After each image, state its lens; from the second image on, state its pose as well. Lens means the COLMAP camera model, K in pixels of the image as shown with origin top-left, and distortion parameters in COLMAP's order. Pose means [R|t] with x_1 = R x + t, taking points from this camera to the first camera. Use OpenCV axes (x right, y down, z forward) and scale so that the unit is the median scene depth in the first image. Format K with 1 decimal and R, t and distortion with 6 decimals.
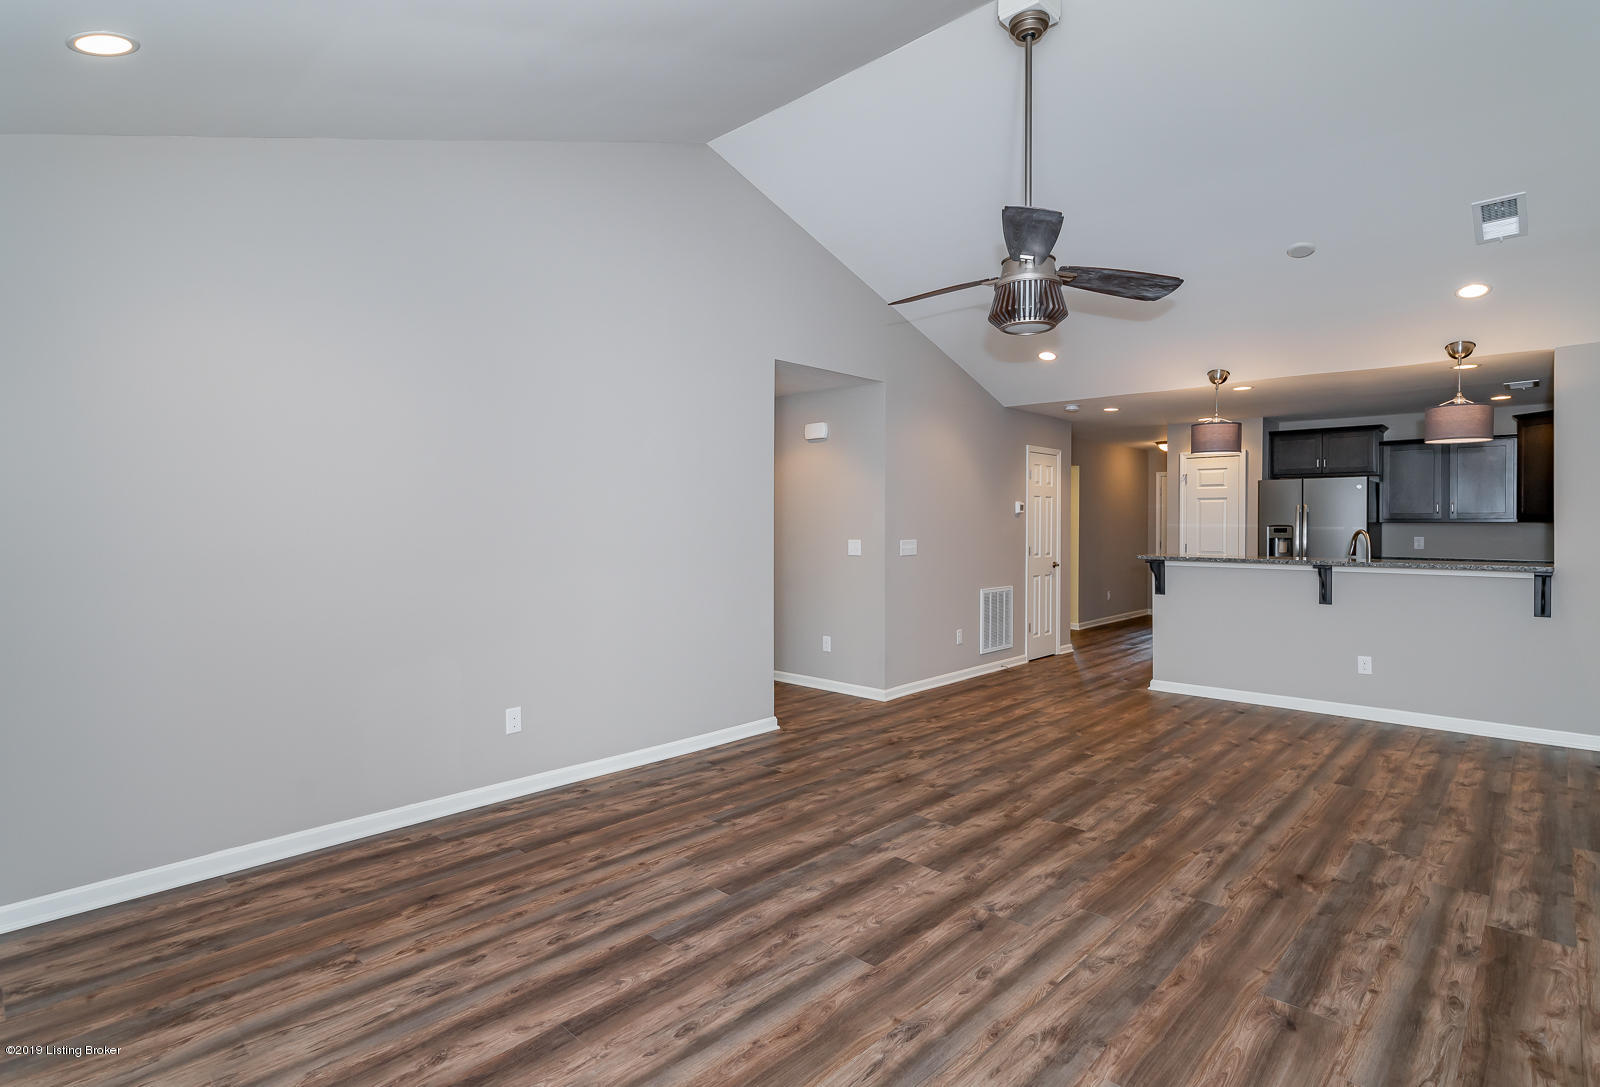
lens RADIAL K [[792.3, 0, 806.4], [0, 792.3, 523.1], [0, 0, 1]] dist [-0.000172, 0.000707]
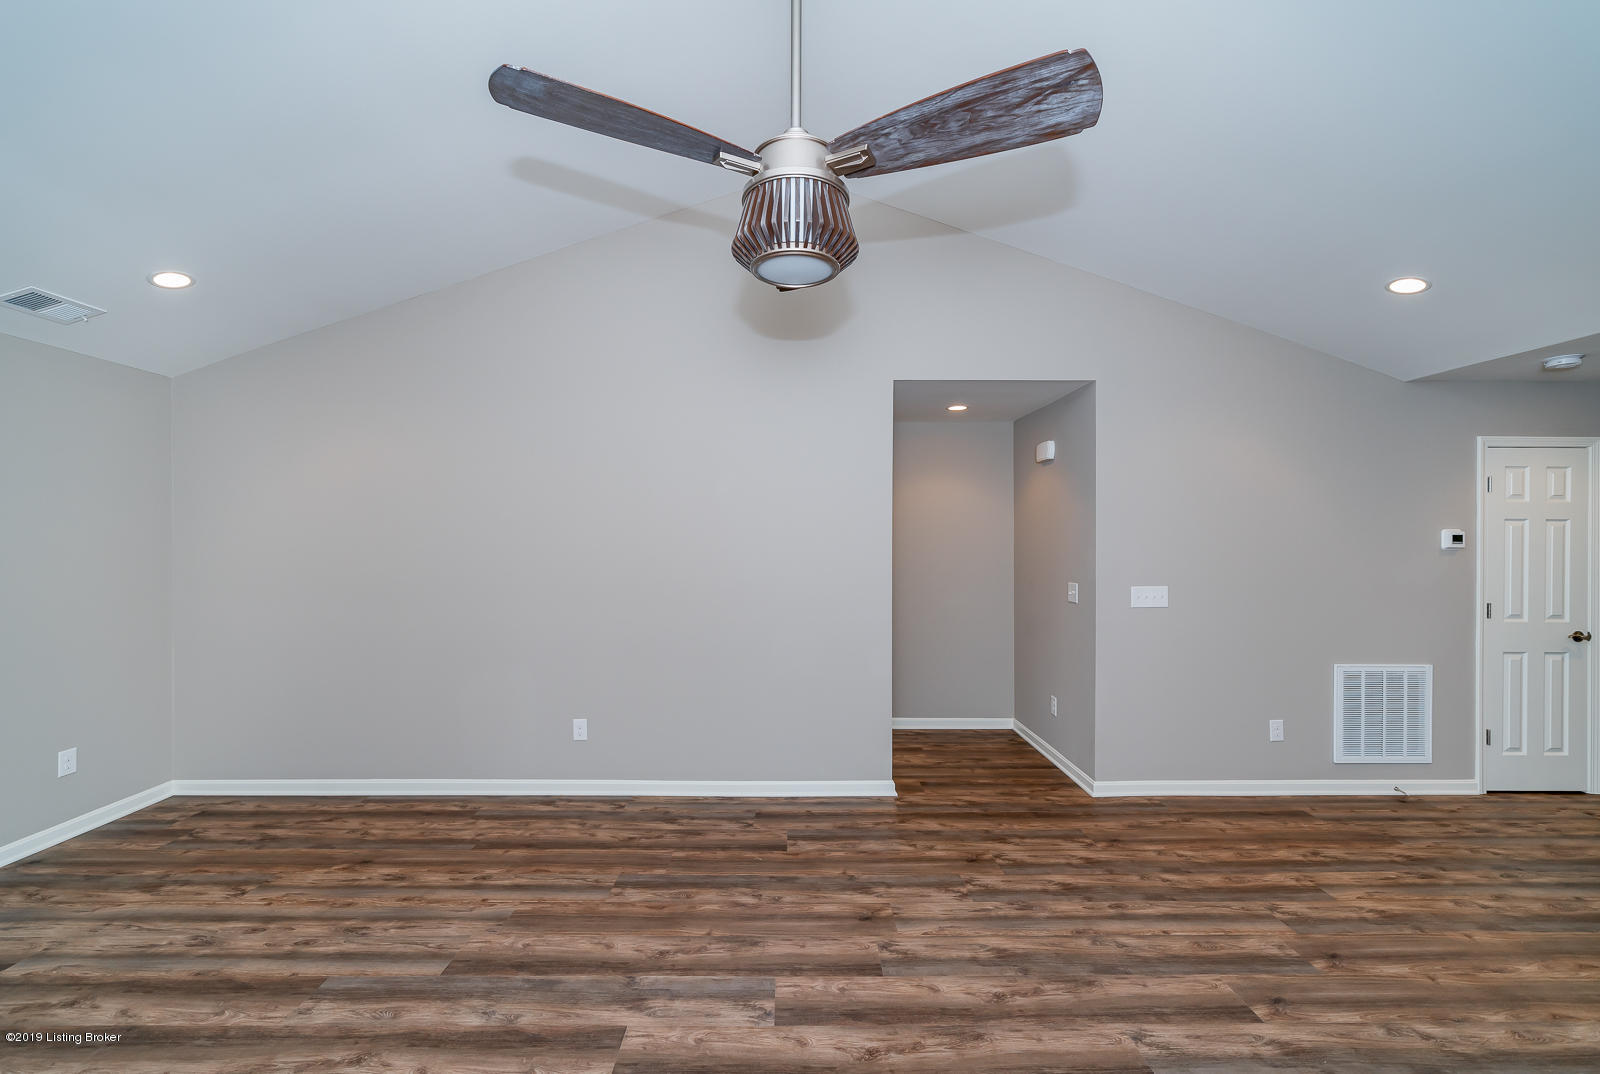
lens RADIAL K [[639.7, 0, 800.0], [0, 639.7, 537.0], [0, 0, 1]] dist [-0.001941, -0.000011]
pose [[0.692700, -0.003263, -0.721218, 0.635546], [-0.002803, 0.999970, -0.007215, -0.037653], [0.721220, 0.007019, 0.692670, 0.665452]]
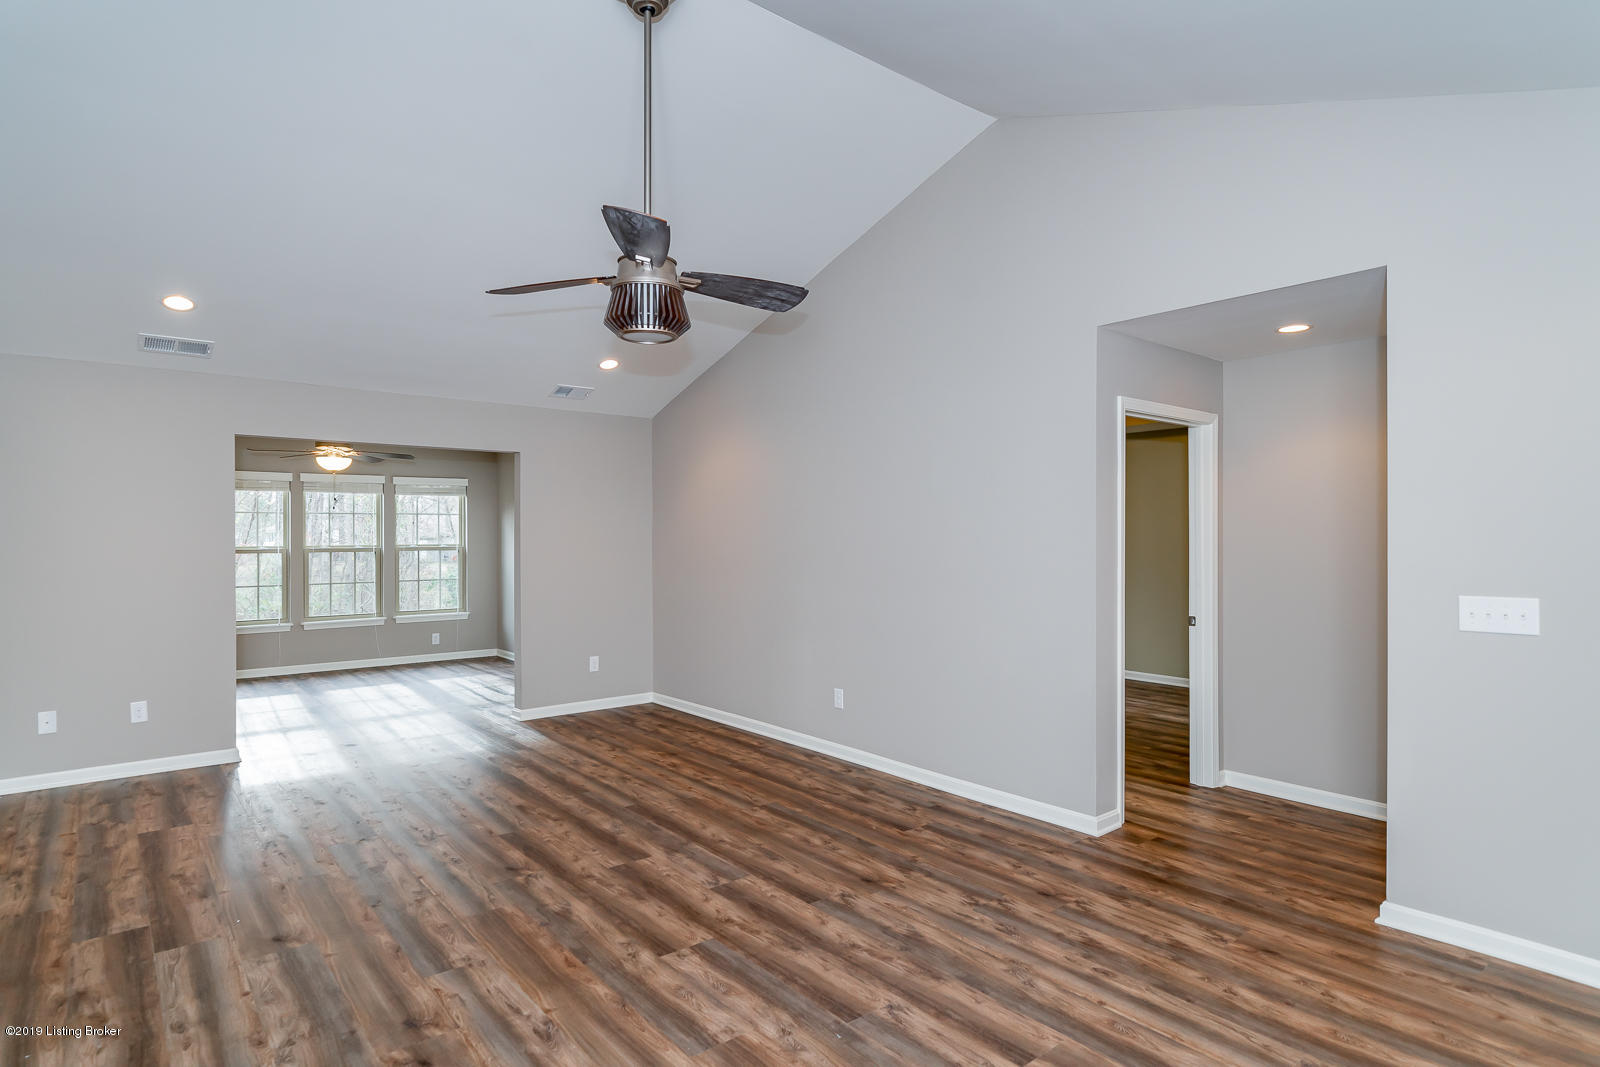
lens RADIAL K [[866.8, 0, 799.9], [0, 866.8, 495.8], [0, 0, 1]] dist [0.002290, 0.000880]
pose [[-0.128863, -0.044329, -0.990671, 1.246074], [-0.000245, 0.999002, -0.044670, -0.024472], [0.991662, -0.005513, -0.128745, 1.303070]]
